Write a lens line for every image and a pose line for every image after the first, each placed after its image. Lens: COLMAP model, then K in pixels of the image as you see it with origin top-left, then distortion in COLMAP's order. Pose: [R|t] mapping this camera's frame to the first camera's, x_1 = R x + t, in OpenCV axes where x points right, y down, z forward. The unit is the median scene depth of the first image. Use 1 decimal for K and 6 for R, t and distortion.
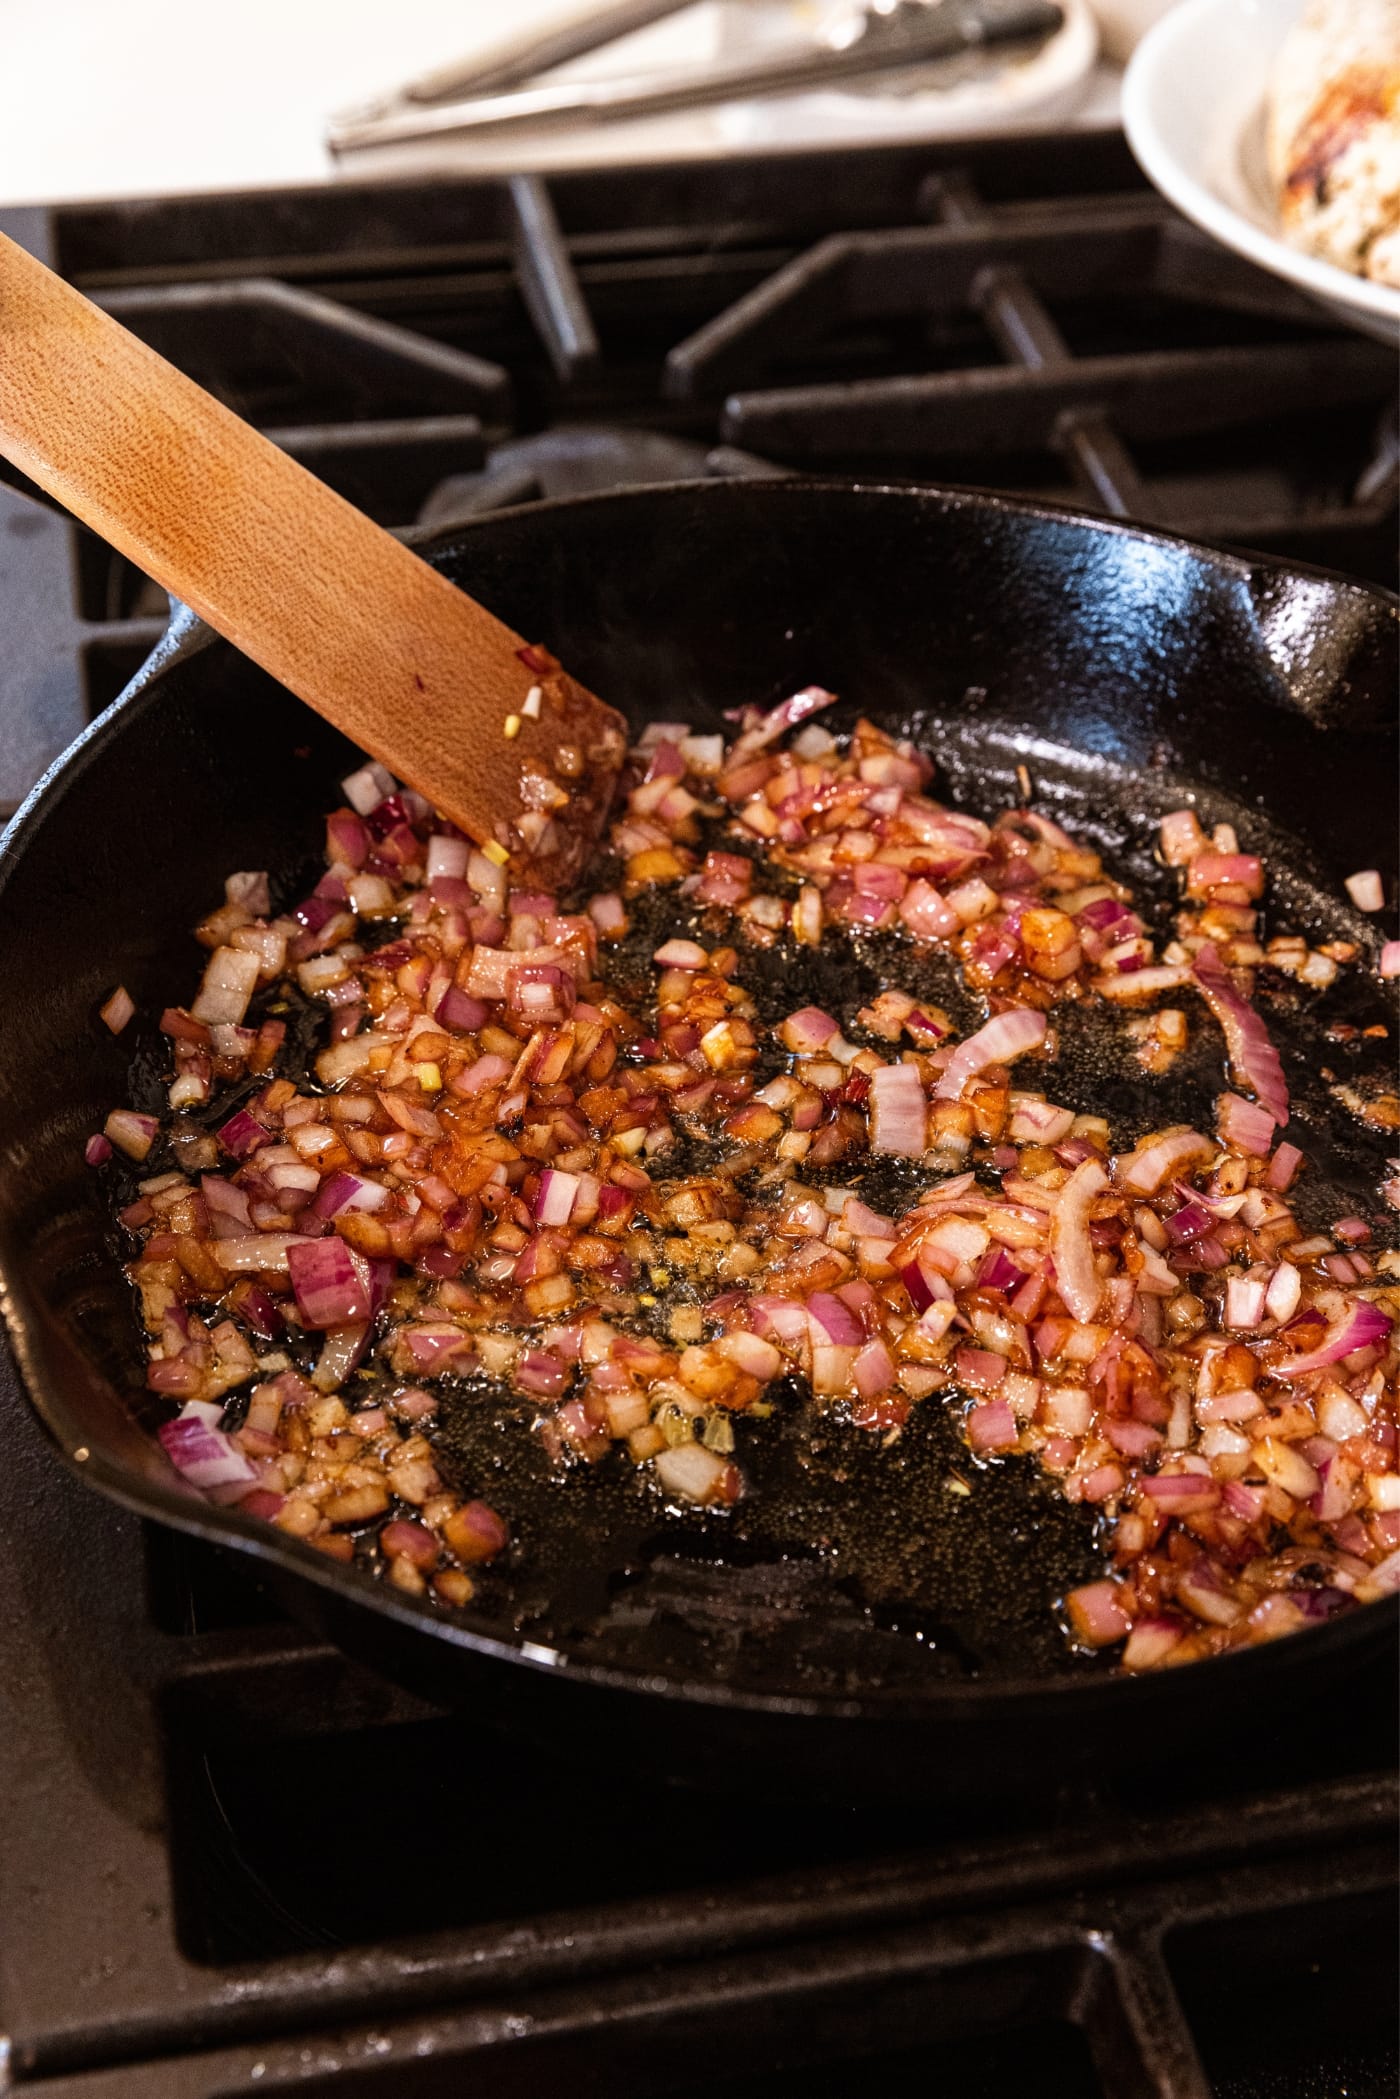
lens RADIAL K [[2774.2, 0, 731.5], [0, 2774.2, 1050.1], [0, 0, 1]] dist [0.004848, 0.050781]
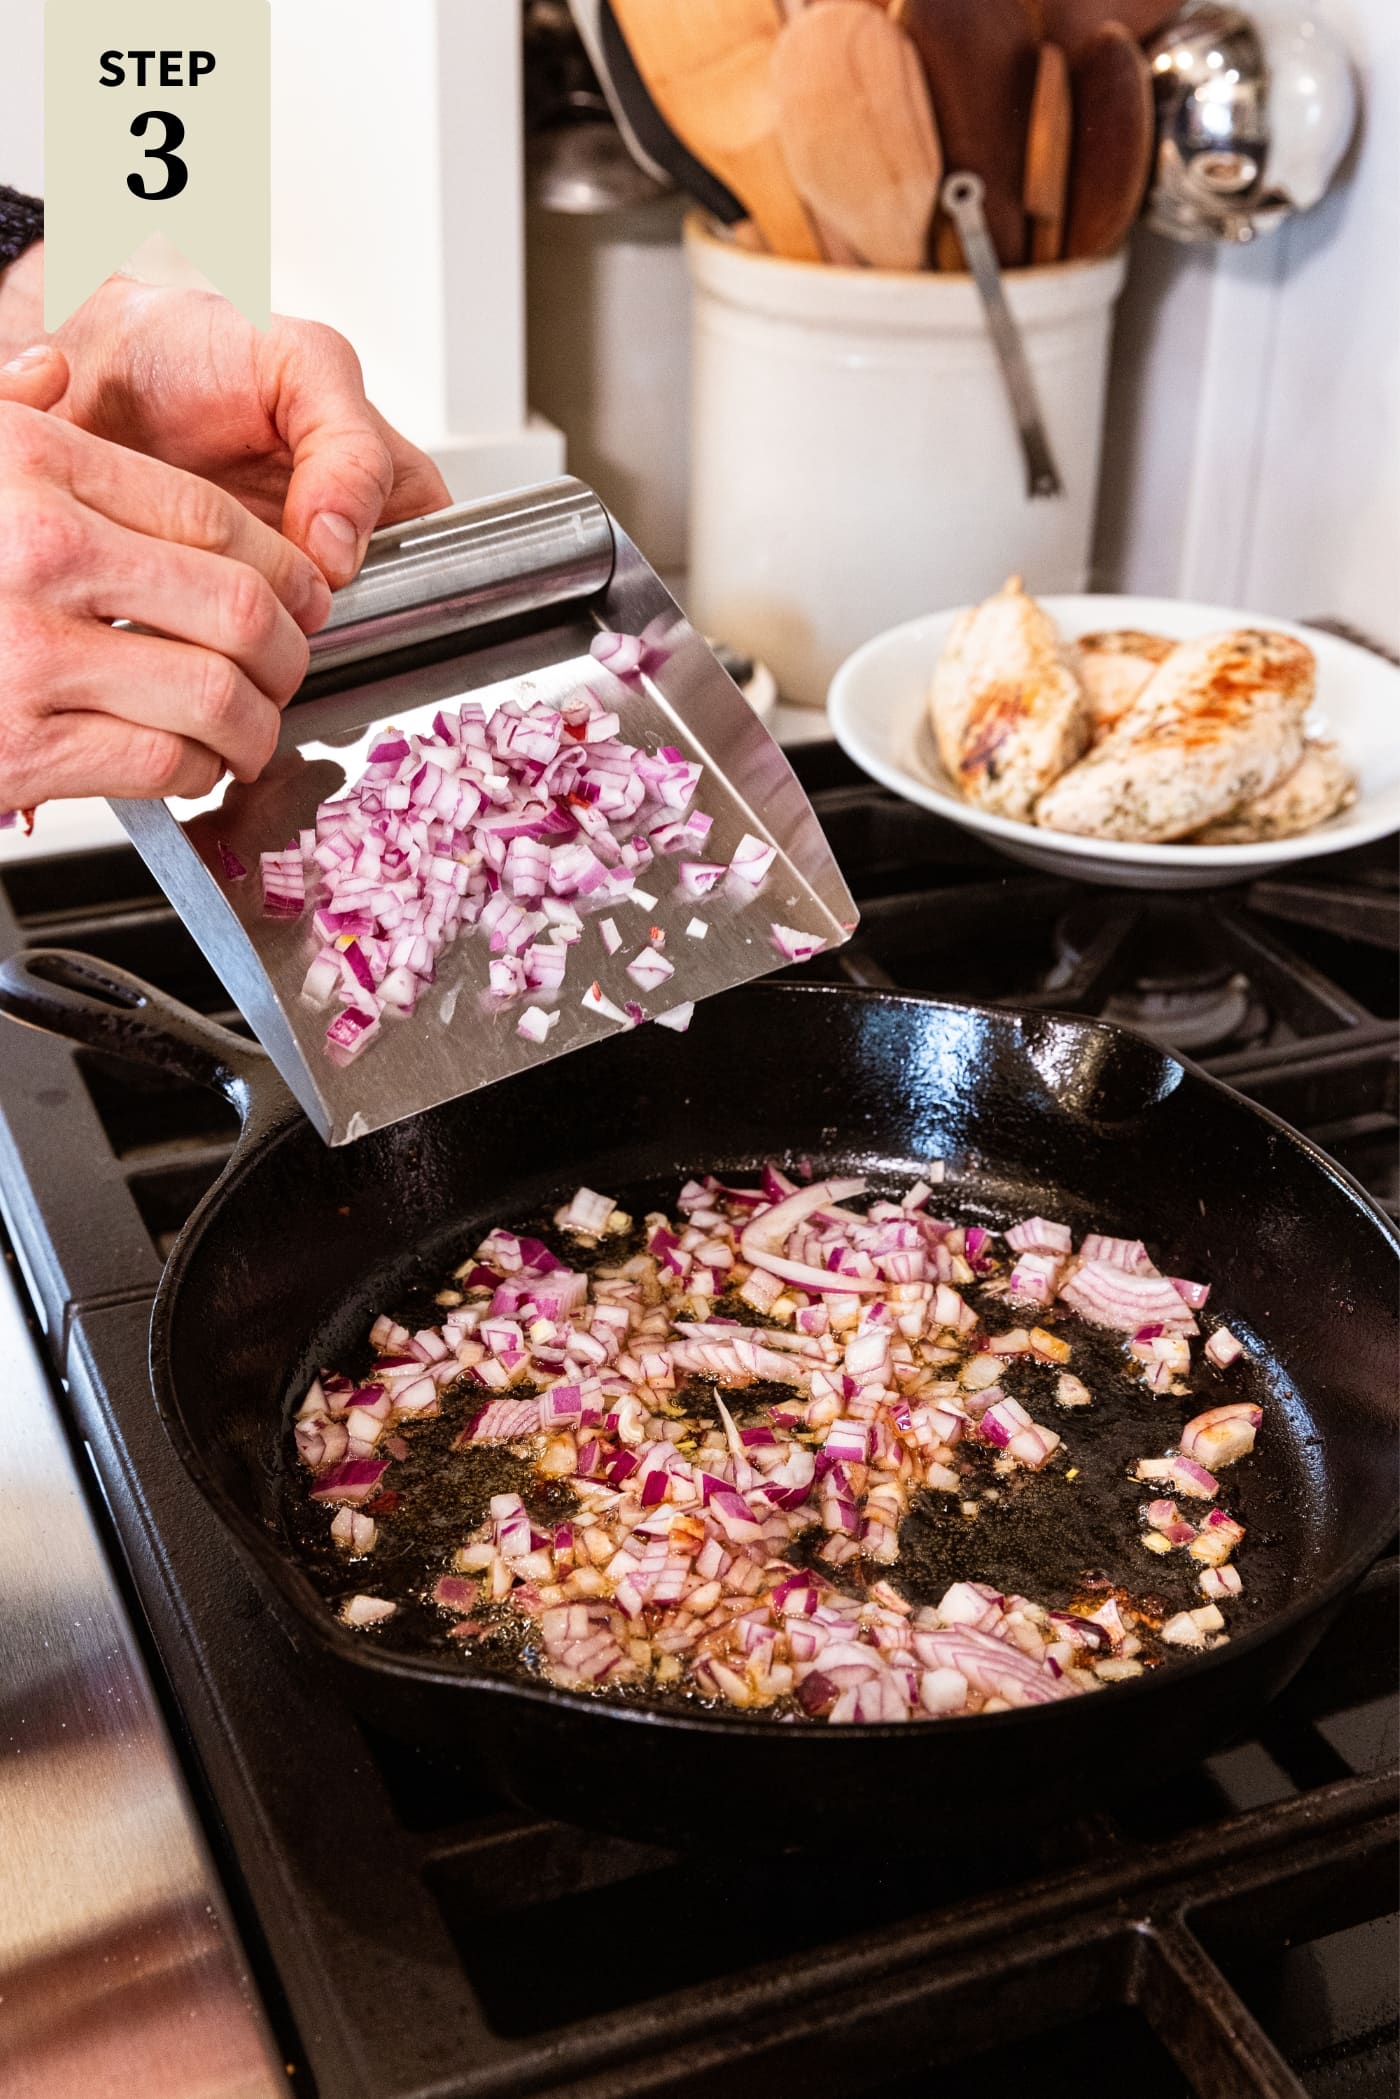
lens RADIAL K [[2774.2, 0, 731.5], [0, 2774.2, 1050.1], [0, 0, 1]] dist [0.004848, 0.050781]
pose [[0.980467, -0.099577, 0.169614, -0.244219], [0.136299, 0.965718, -0.220932, 0.163405], [-0.141799, 0.239734, 0.960427, -0.387962]]
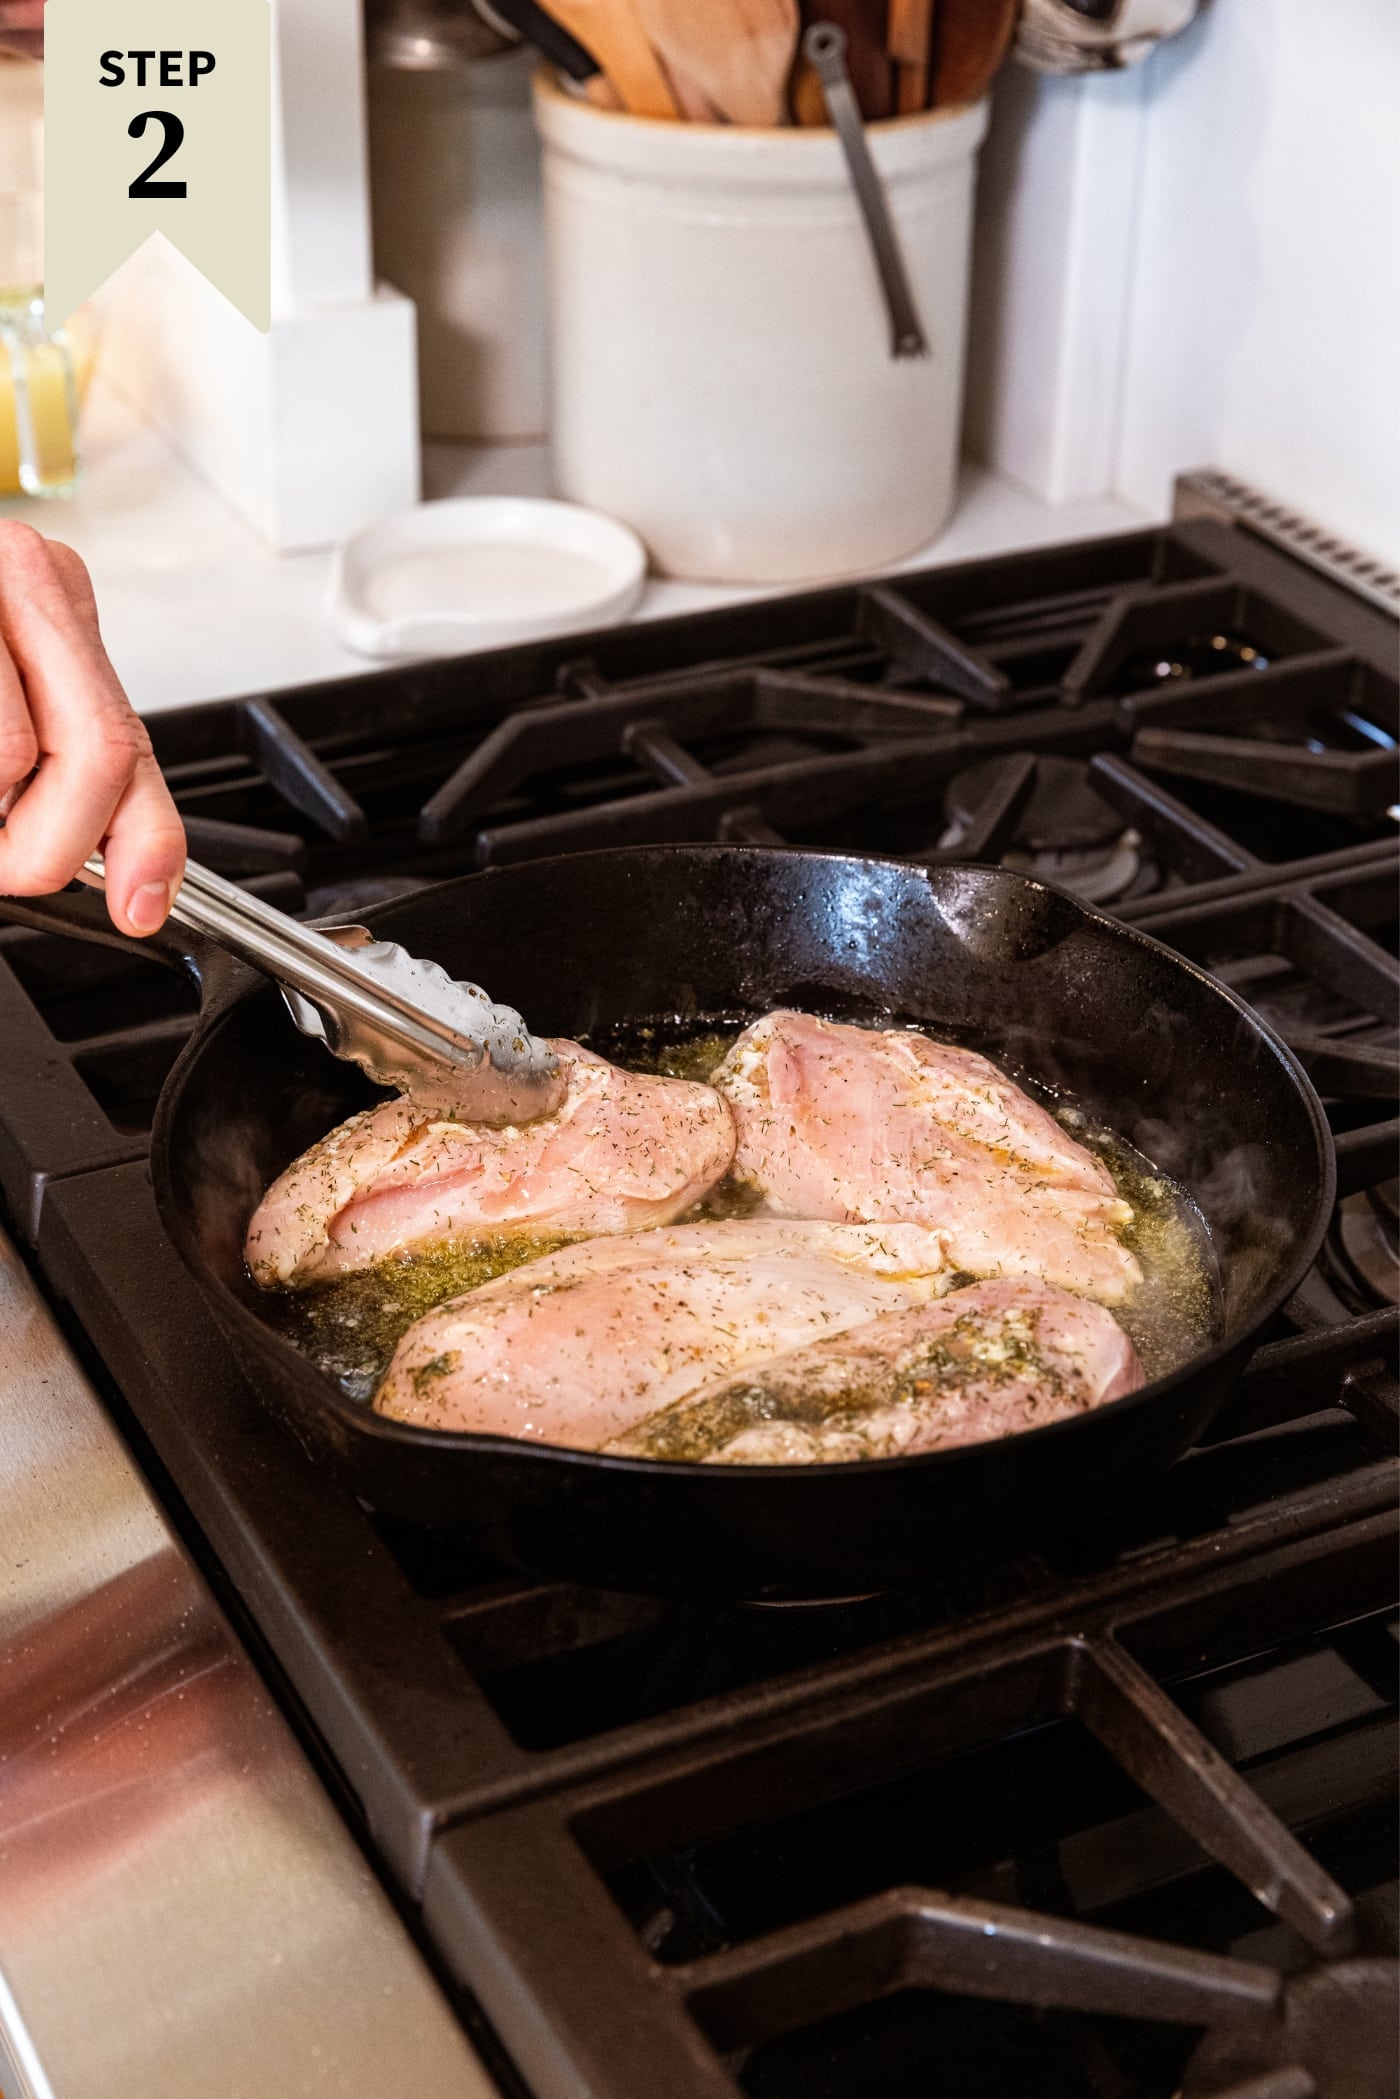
lens RADIAL K [[3409.7, 0, 704.2], [0, 3409.7, 1136.1], [0, 0, 1]] dist [-0.017327, 0.026636]
pose [[0.964346, -0.147632, 0.219642, -0.427738], [0.187320, 0.967045, -0.172438, 0.313663], [-0.186946, 0.207434, 0.960220, -0.835250]]
